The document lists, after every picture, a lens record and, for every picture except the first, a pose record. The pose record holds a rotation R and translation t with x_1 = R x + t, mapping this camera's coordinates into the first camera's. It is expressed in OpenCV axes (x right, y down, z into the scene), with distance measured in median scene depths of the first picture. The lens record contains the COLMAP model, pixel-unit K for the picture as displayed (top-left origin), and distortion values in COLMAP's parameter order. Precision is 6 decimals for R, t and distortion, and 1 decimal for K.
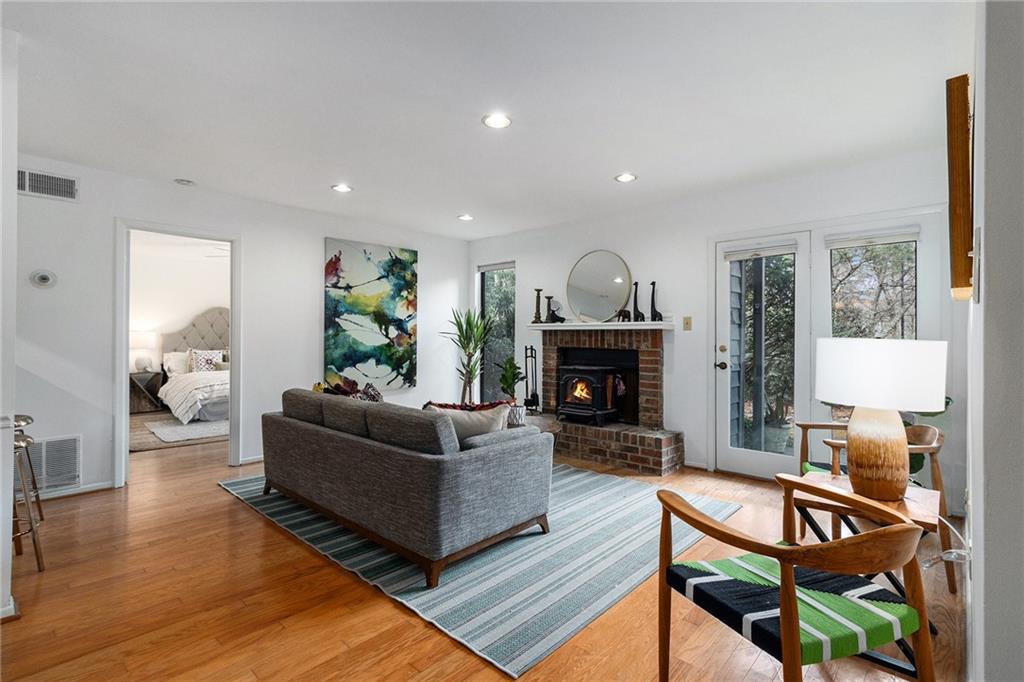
lens RADIAL K [[475.9, 0, 519.8], [0, 475.9, 336.4], [0, 0, 1]] dist [0.001757, 0.002985]
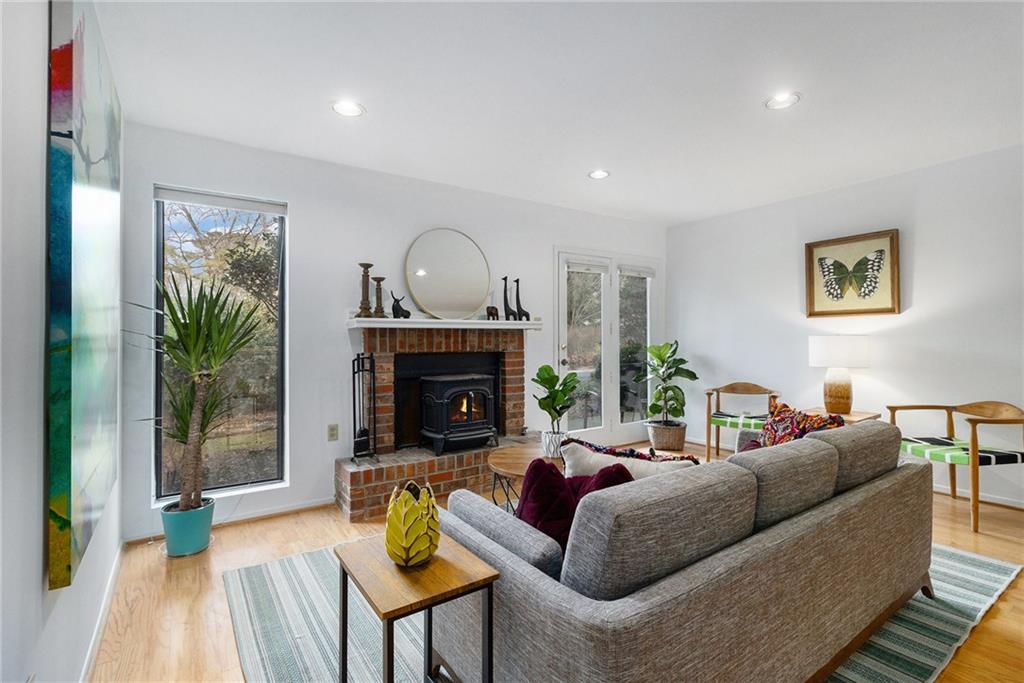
lens RADIAL K [[475.9, 0, 515.3], [0, 475.9, 339.2], [0, 0, 1]] dist [0.001757, 0.002985]
pose [[0.225786, -0.012784, 0.974093, -0.611420], [0.008217, 0.999903, 0.011218, -0.004953], [-0.974142, 0.005471, 0.225870, 0.755132]]
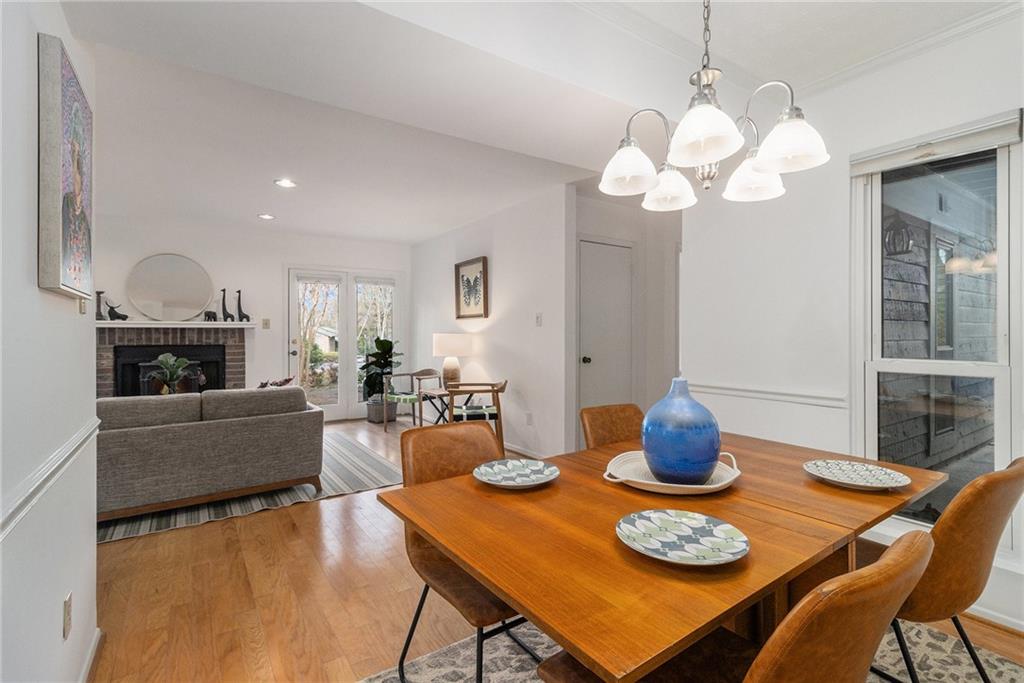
lens RADIAL K [[475.9, 0, 518.4], [0, 475.9, 336.9], [0, 0, 1]] dist [0.001757, 0.002985]
pose [[0.232917, -0.014676, 0.972386, -0.736933], [0.006126, 0.999888, 0.013623, -0.003589], [-0.972477, 0.002784, 0.232981, -0.009886]]
